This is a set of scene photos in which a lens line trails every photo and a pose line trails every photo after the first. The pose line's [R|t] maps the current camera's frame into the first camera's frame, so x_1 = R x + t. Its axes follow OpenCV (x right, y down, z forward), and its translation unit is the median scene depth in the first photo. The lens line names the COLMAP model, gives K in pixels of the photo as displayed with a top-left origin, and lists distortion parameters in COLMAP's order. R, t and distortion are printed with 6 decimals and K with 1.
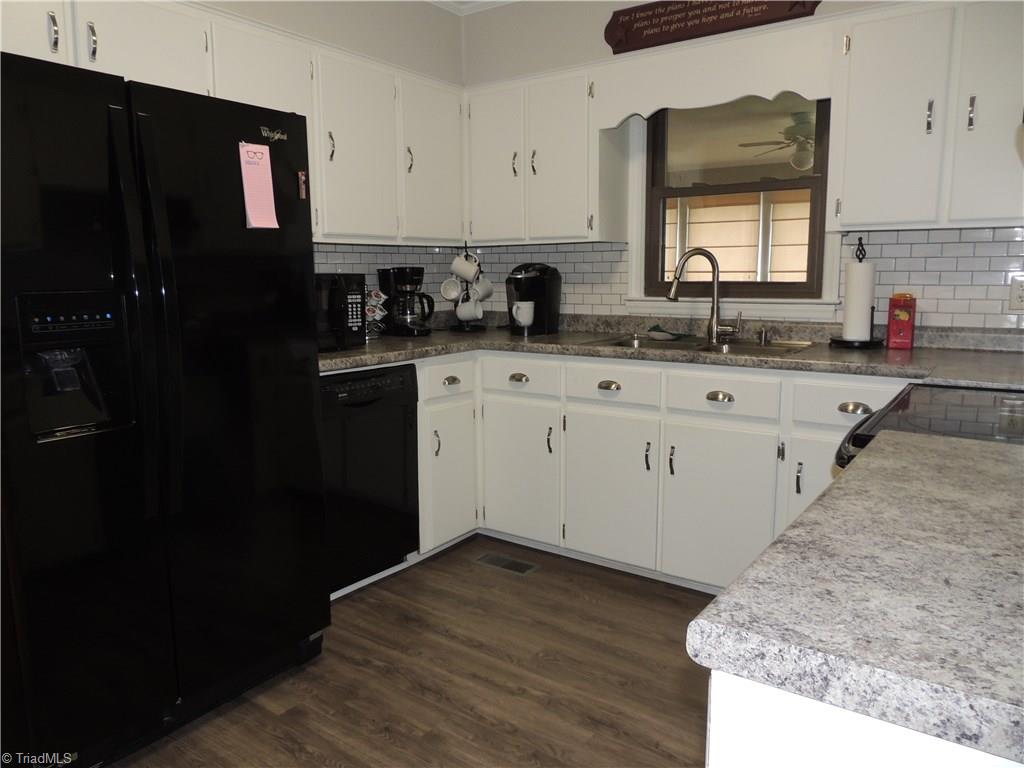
lens RADIAL K [[729.5, 0, 510.4], [0, 729.5, 379.5], [0, 0, 1]] dist [-0.007794, -0.007258]
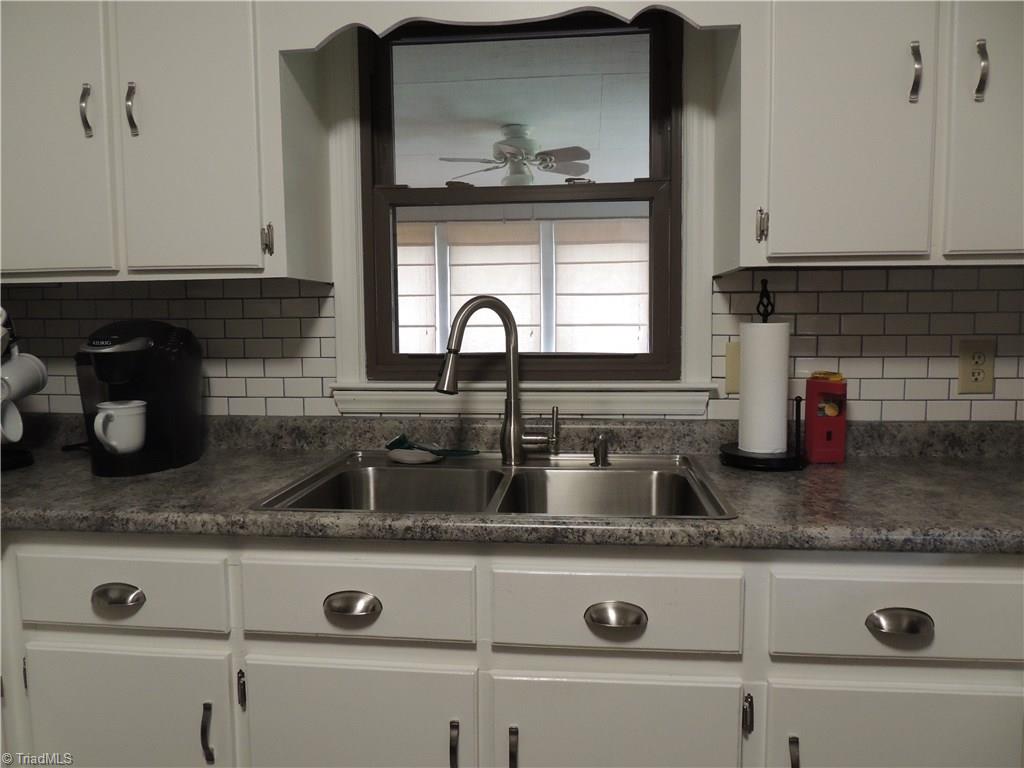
lens RADIAL K [[729.5, 0, 510.4], [0, 729.5, 379.5], [0, 0, 1]] dist [-0.007794, -0.007258]
pose [[0.869930, -0.040417, 0.491516, 0.007280], [0.073726, 0.996095, -0.048579, -0.083866], [-0.487633, 0.078498, 0.869513, 0.490307]]
